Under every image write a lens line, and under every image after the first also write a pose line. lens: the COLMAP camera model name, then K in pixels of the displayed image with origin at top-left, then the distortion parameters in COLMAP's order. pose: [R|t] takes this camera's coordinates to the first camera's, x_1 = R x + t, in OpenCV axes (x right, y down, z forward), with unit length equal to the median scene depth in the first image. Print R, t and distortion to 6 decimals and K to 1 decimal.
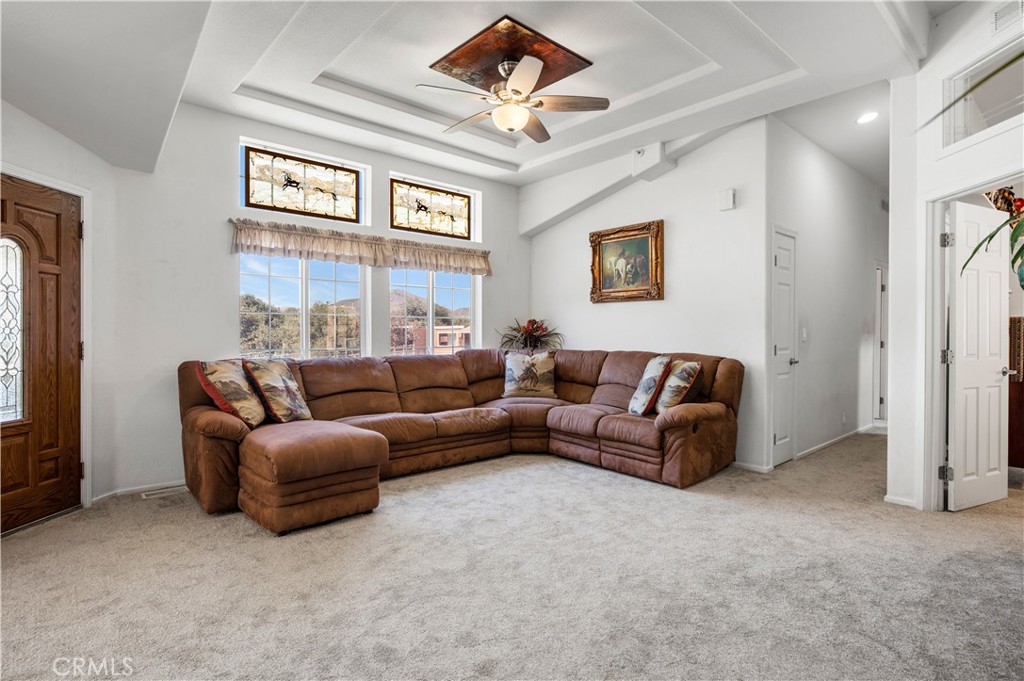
lens RADIAL K [[524.7, 0, 511.5], [0, 524.7, 338.8], [0, 0, 1]] dist [-0.003746, 0.000996]
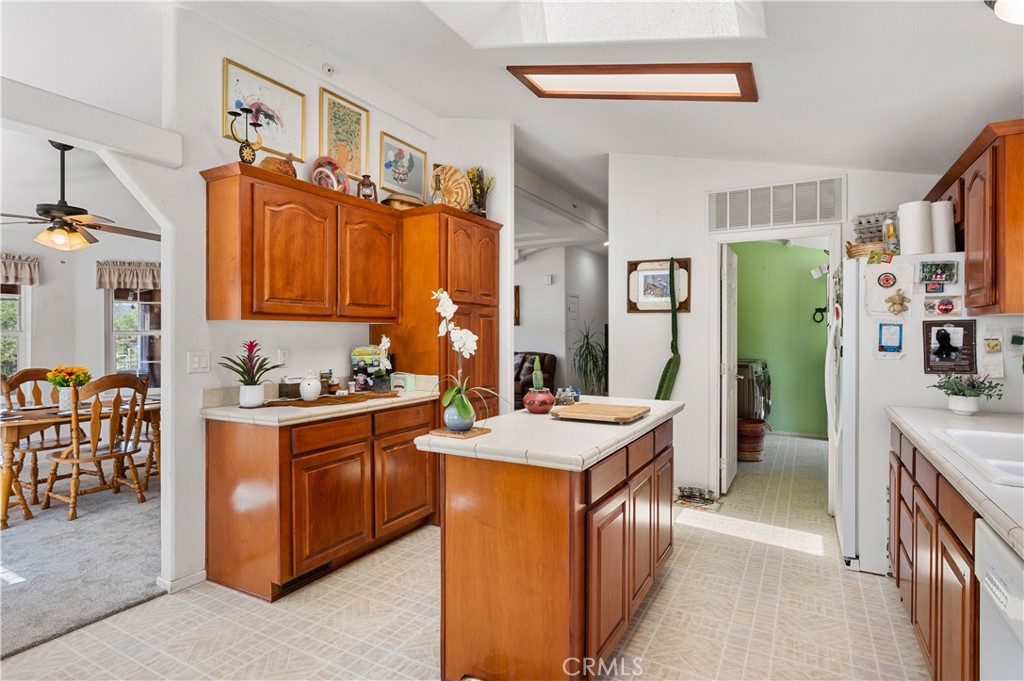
lens RADIAL K [[524.7, 0, 508.6], [0, 524.7, 333.5], [0, 0, 1]] dist [-0.003746, 0.000996]
pose [[0.947414, -0.003714, 0.319990, -0.385488], [0.006760, 0.999942, -0.008410, -0.025857], [-0.319940, 0.010131, 0.947384, -0.876172]]
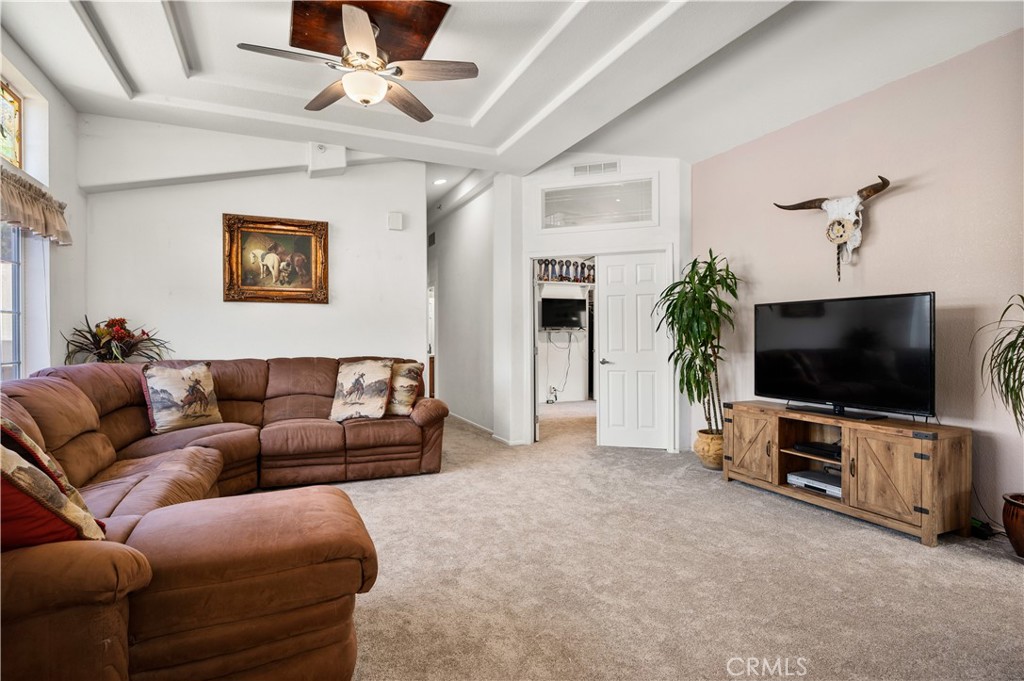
lens RADIAL K [[524.7, 0, 514.3], [0, 524.7, 345.6], [0, 0, 1]] dist [-0.003746, 0.000996]
pose [[0.301424, -0.016527, 0.953347, -0.540676], [0.012987, 0.999828, 0.013227, -0.004918], [-0.953402, 0.008394, 0.301587, 0.369353]]
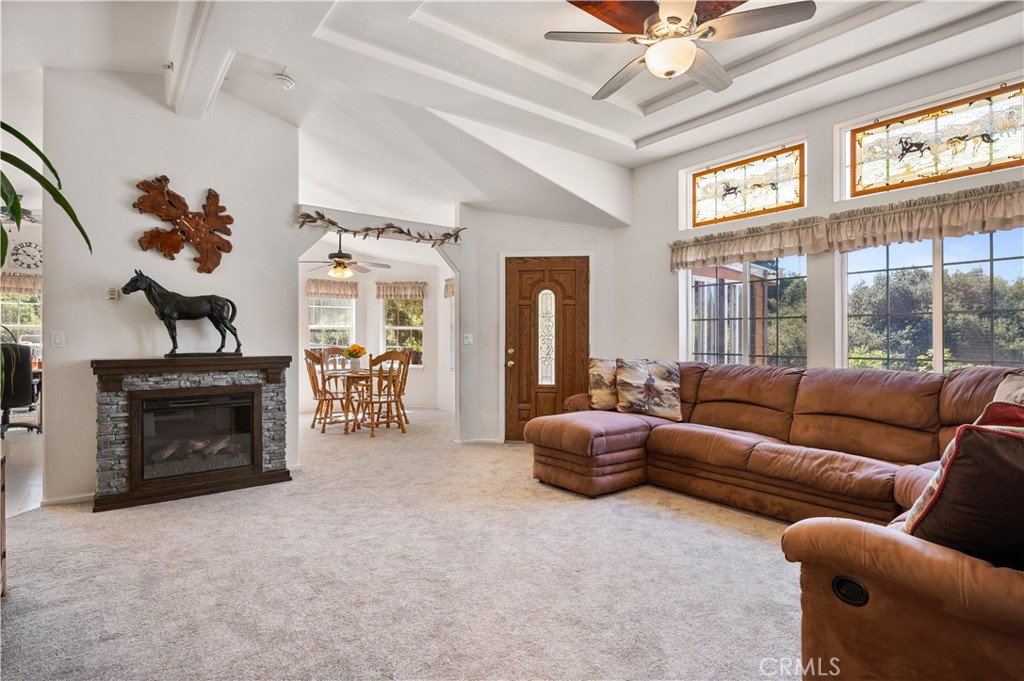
lens RADIAL K [[524.7, 0, 512.9], [0, 524.7, 337.7], [0, 0, 1]] dist [-0.003746, 0.000996]
pose [[-0.078146, 0.009743, -0.996894, 0.574426], [0.002578, 0.999951, 0.009571, -0.019782], [0.996939, -0.001822, -0.078168, 0.598116]]
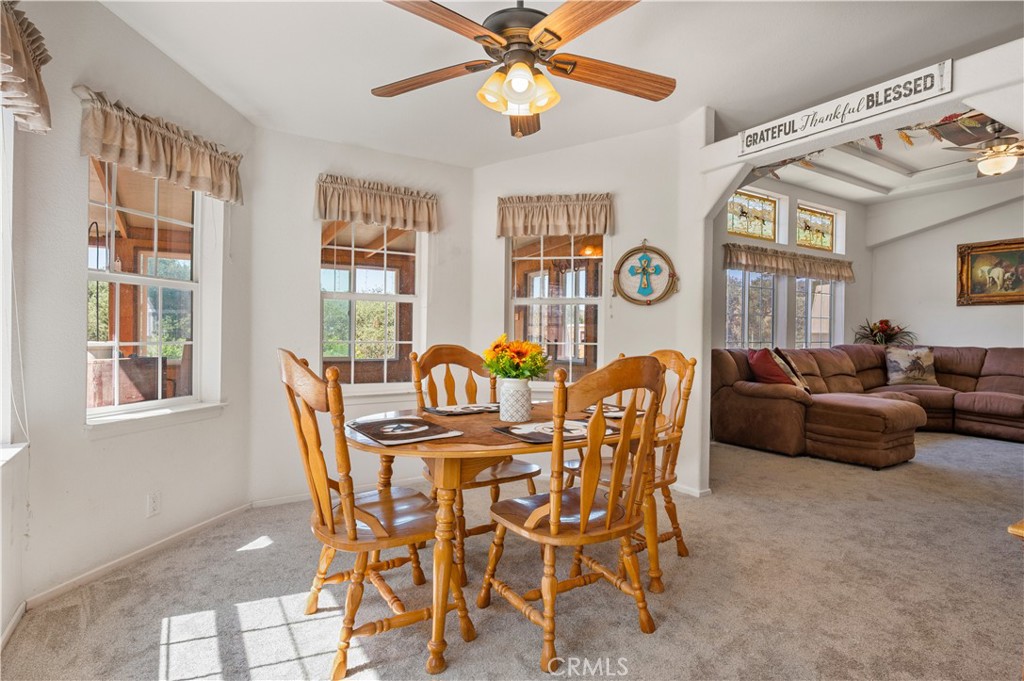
lens RADIAL K [[524.7, 0, 515.2], [0, 524.7, 333.3], [0, 0, 1]] dist [-0.003746, 0.000996]
pose [[0.986781, 0.011128, -0.161679, -0.694041], [-0.011872, 0.999923, -0.003640, 0.009229], [0.161626, 0.005511, 0.986837, -0.332214]]
